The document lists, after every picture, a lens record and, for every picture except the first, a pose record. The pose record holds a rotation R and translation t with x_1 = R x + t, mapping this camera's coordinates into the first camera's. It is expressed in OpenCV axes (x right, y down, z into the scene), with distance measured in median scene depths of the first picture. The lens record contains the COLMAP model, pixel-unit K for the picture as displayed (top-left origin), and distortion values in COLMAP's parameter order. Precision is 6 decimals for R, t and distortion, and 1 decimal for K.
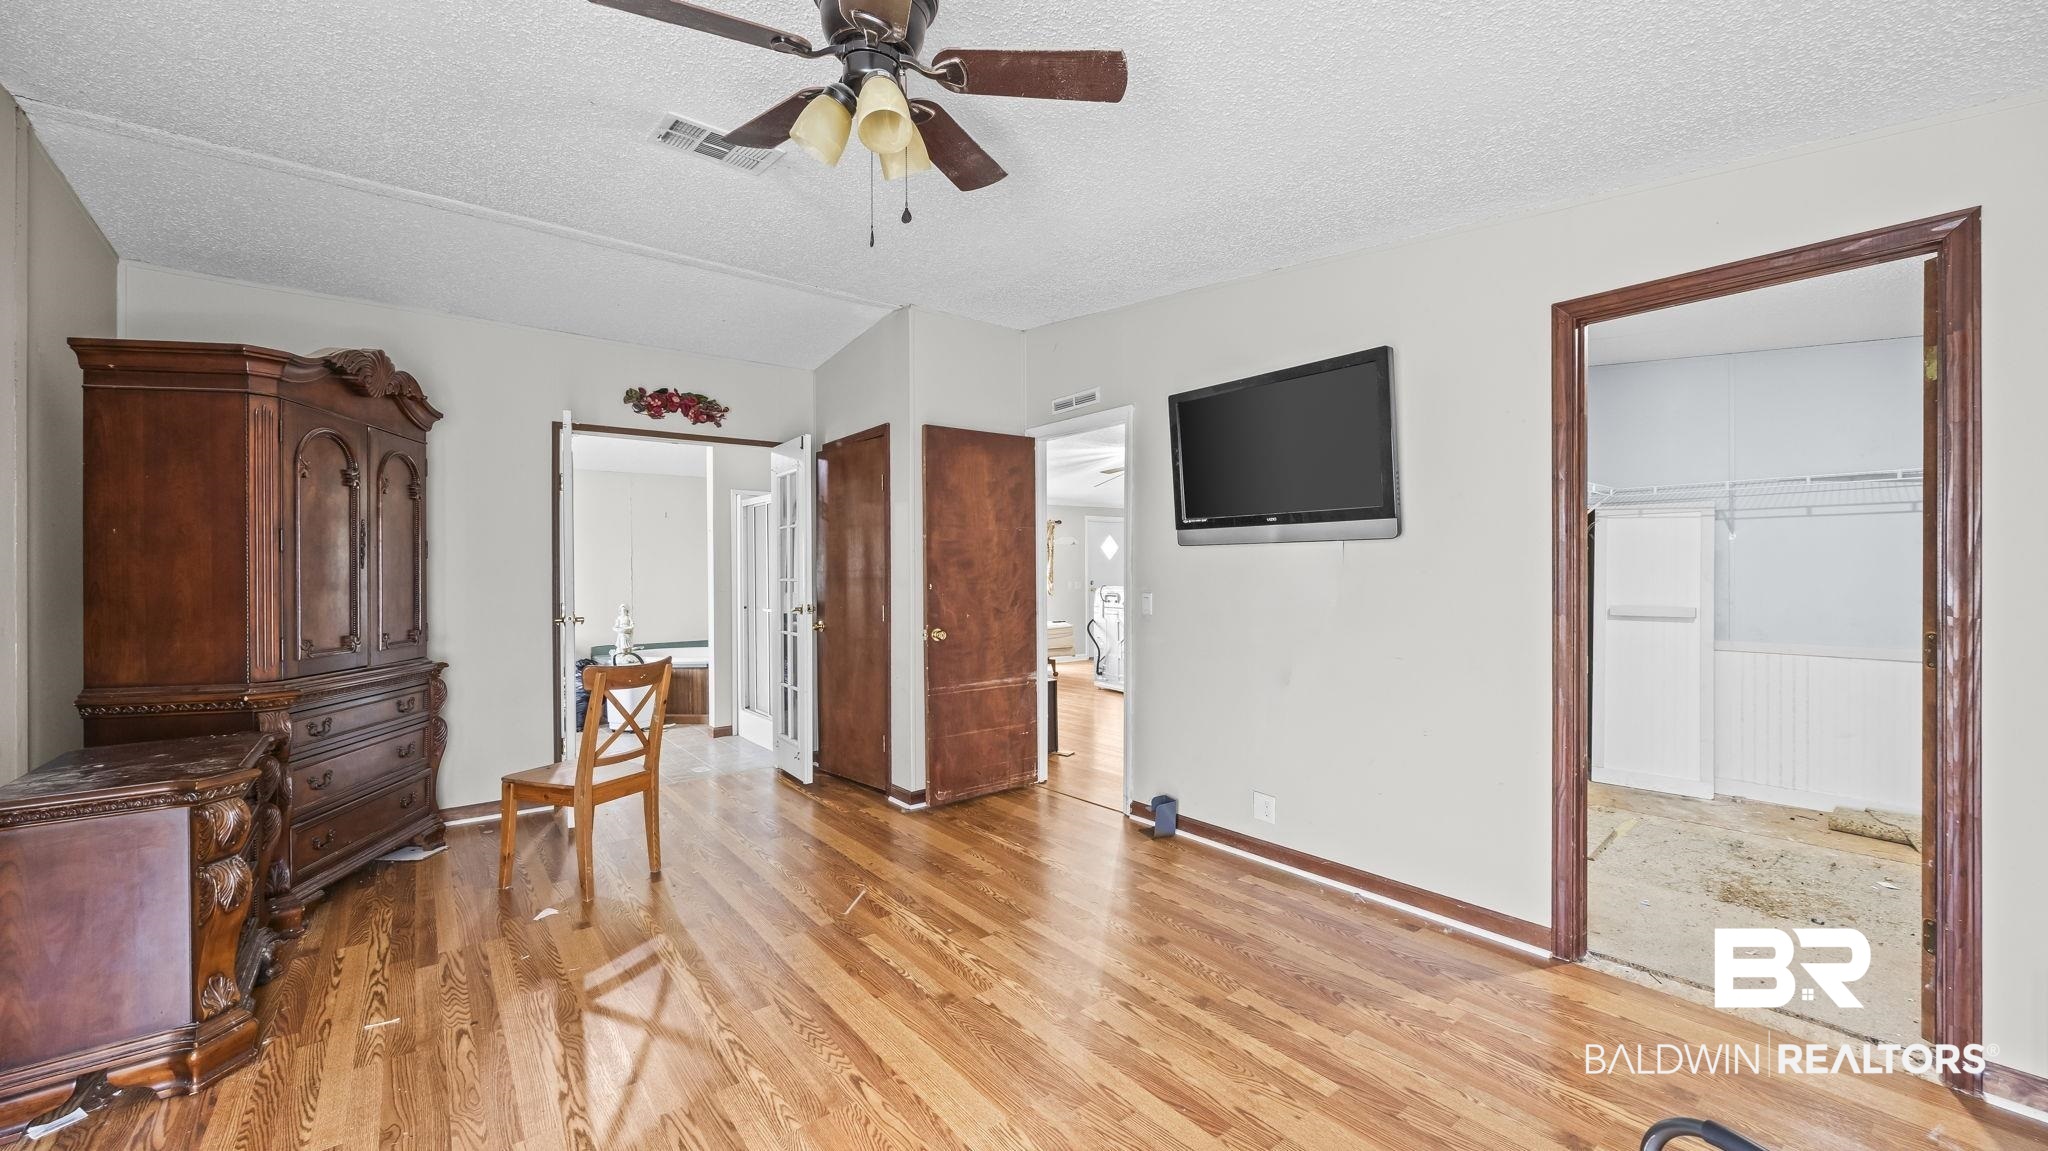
lens RADIAL K [[773.1, 0, 1024.0], [0, 773.1, 575.5], [0, 0, 1]] dist [-0.002098, -0.000328]
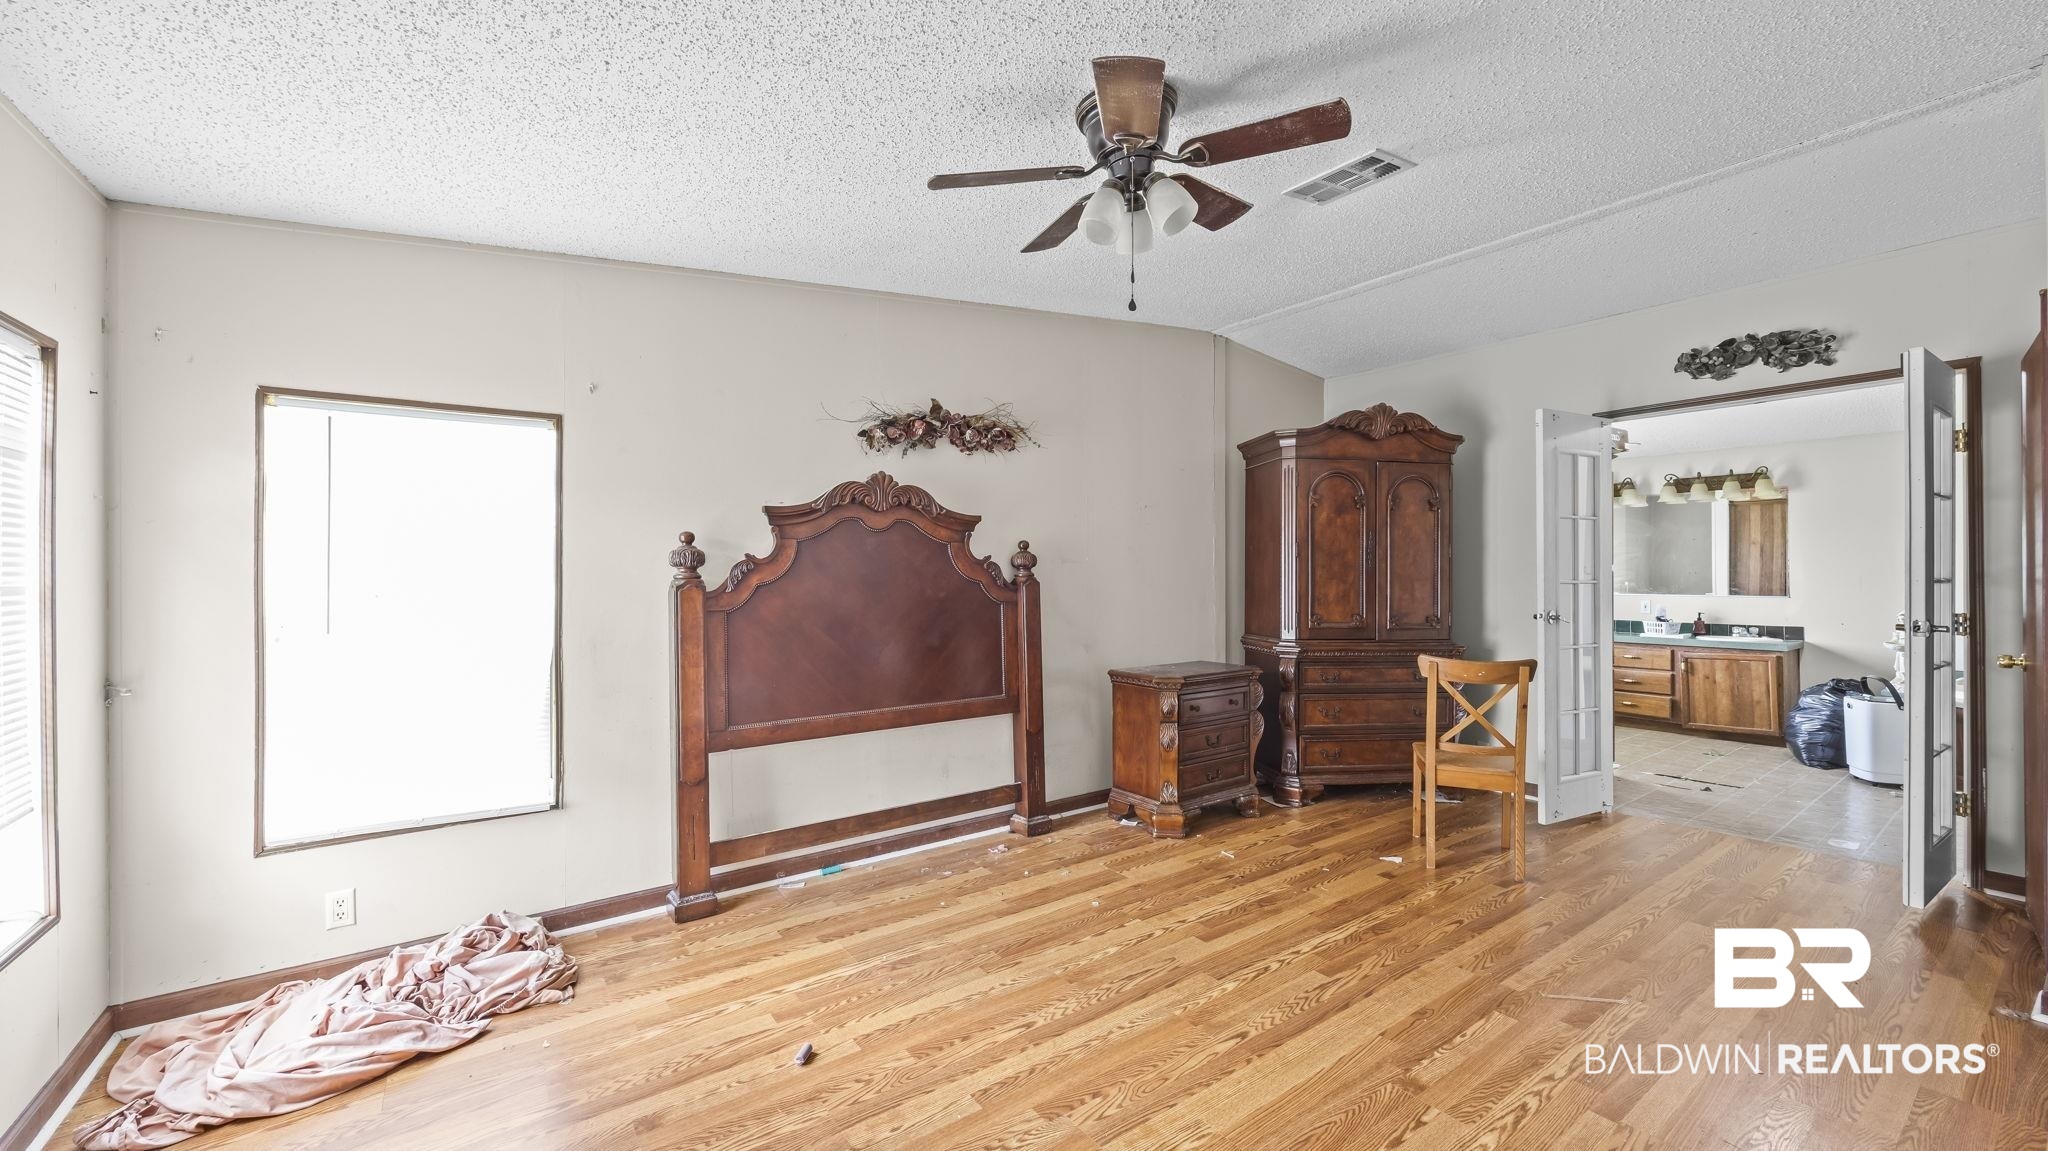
lens RADIAL K [[773.1, 0, 1024.0], [0, 773.1, 575.5], [0, 0, 1]] dist [-0.002098, -0.000328]
pose [[-0.033566, 0.008946, -0.999396, 0.642401], [-0.001839, 0.999958, 0.009013, -0.005830], [0.999435, 0.002140, -0.033548, 0.529215]]
